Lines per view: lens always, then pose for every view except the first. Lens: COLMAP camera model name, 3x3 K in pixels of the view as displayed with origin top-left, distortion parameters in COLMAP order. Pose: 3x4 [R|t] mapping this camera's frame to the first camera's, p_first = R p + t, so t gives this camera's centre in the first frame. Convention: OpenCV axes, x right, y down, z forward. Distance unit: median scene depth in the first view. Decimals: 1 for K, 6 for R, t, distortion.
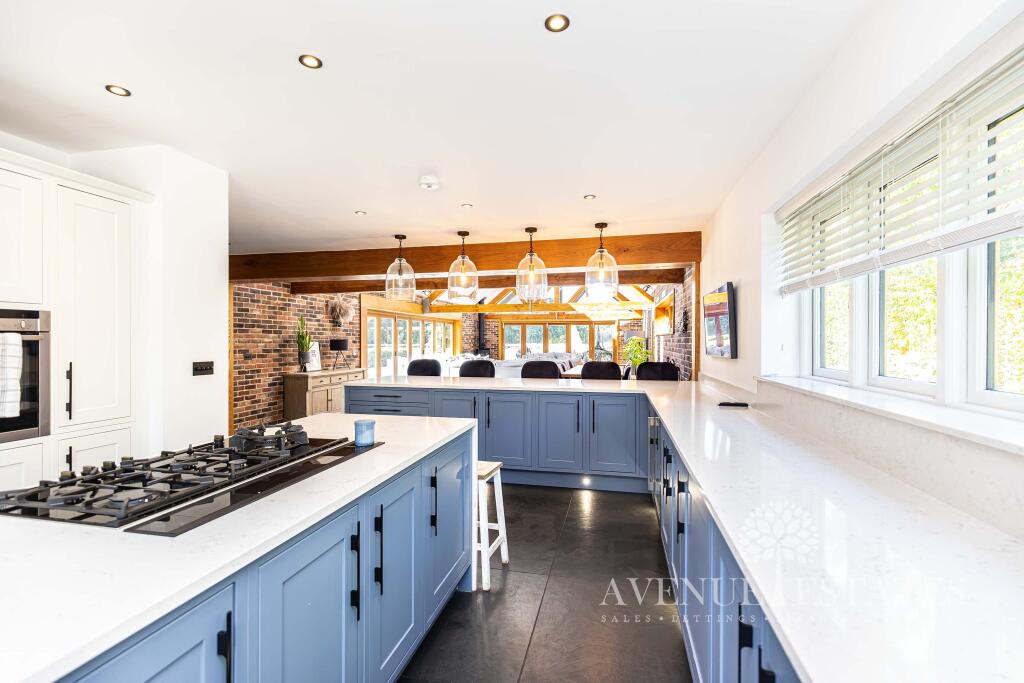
lens RADIAL K [[465.0, 0, 530.7], [0, 465.0, 340.6], [0, 0, 1]] dist [0.001486, 0.000192]
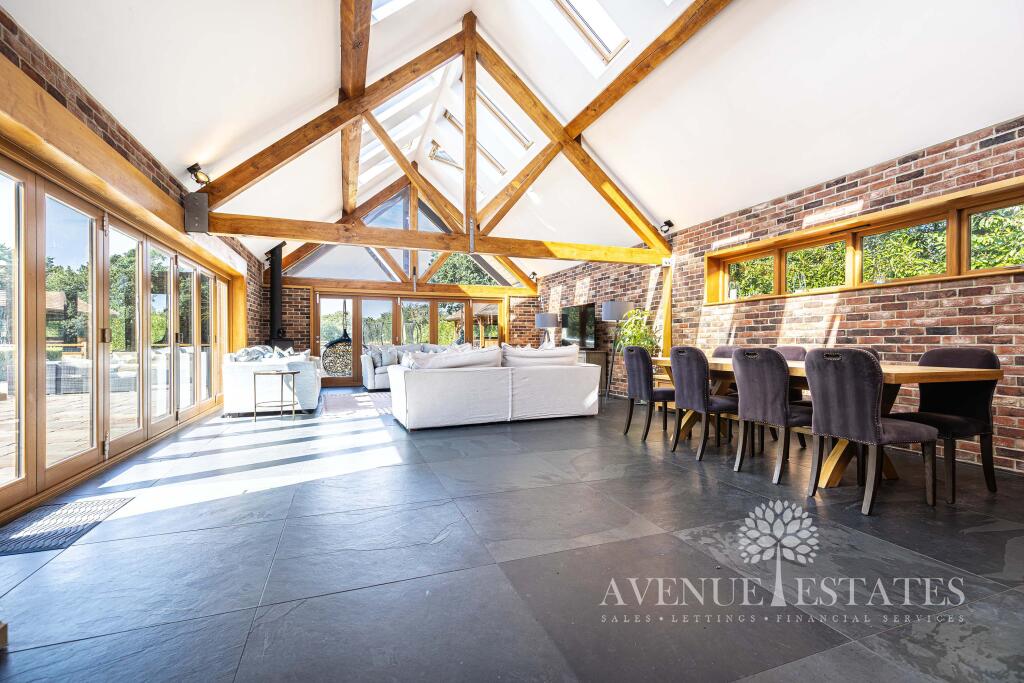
lens RADIAL K [[473.0, 0, 520.7], [0, 473.0, 341.4], [0, 0, 1]] dist [0.000807, 0.000134]
pose [[0.854693, 0.001721, 0.519131, -0.160637], [-0.000444, 0.999997, -0.002585, 0.023625], [-0.519134, 0.001979, 0.854690, 0.402998]]
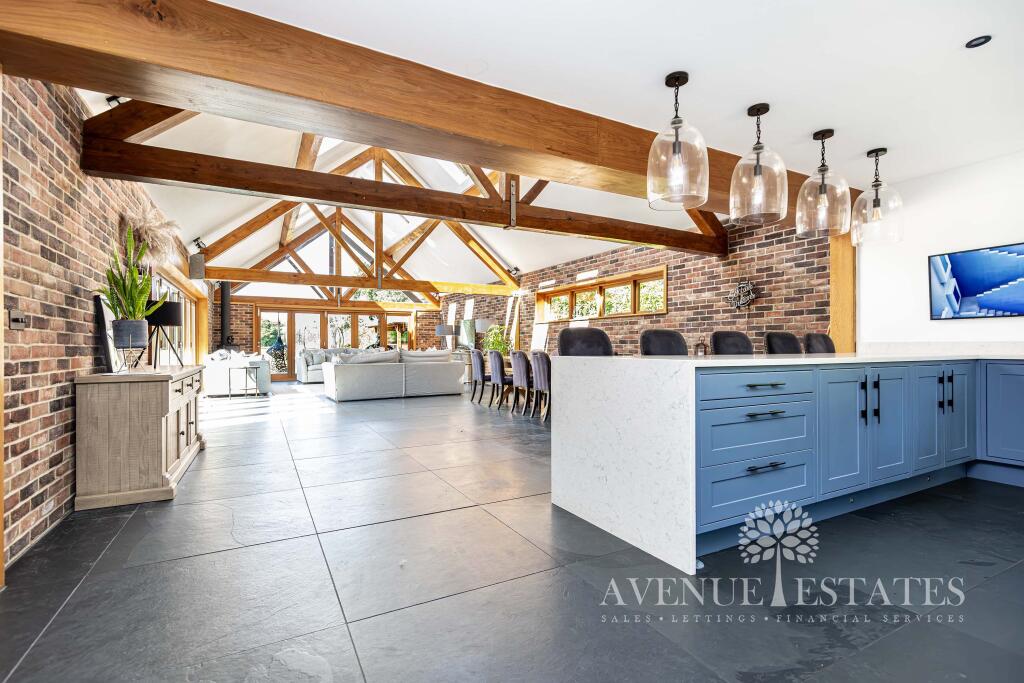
lens RADIAL K [[454.5, 0, 523.6], [0, 454.5, 347.6], [0, 0, 1]] dist [0.000419, -0.000100]
pose [[0.753944, -0.002650, 0.656933, -0.227195], [-0.000157, 0.999991, 0.004214, 0.021324], [-0.656938, -0.003280, 0.753937, 0.221849]]
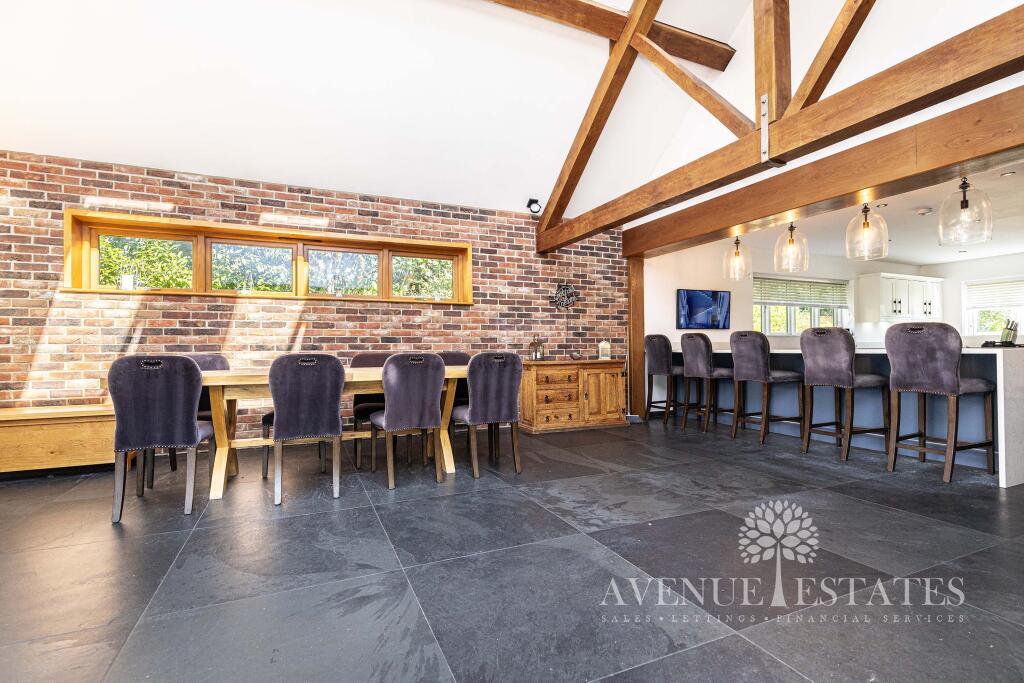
lens RADIAL K [[466.2, 0, 500.5], [0, 466.2, 347.8], [0, 0, 1]] dist [0.001706, 0.000194]
pose [[-0.559227, 0.006876, 0.828986, -0.152333], [0.006555, 0.999971, -0.003872, 0.024469], [-0.828989, 0.003268, -0.559256, 0.609272]]
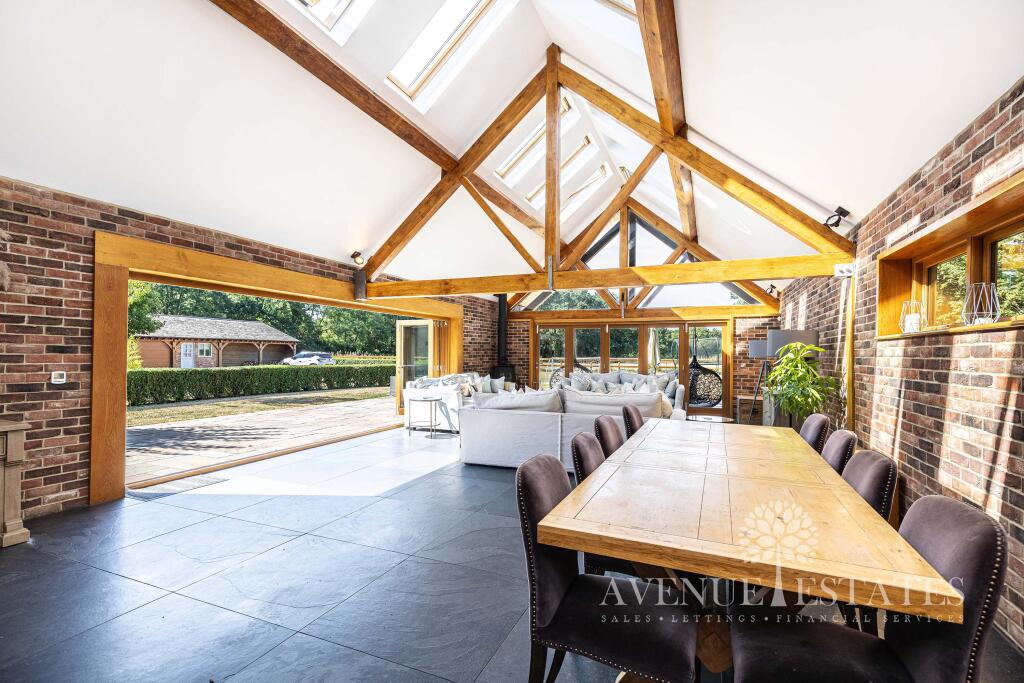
lens RADIAL K [[466.2, 0, 500.5], [0, 466.2, 347.8], [0, 0, 1]] dist [0.001706, 0.000194]
pose [[0.973409, 0.007221, -0.228960, 0.042750], [-0.009915, 0.999894, -0.010620, 0.001118], [0.228859, 0.012608, 0.973378, 0.385472]]
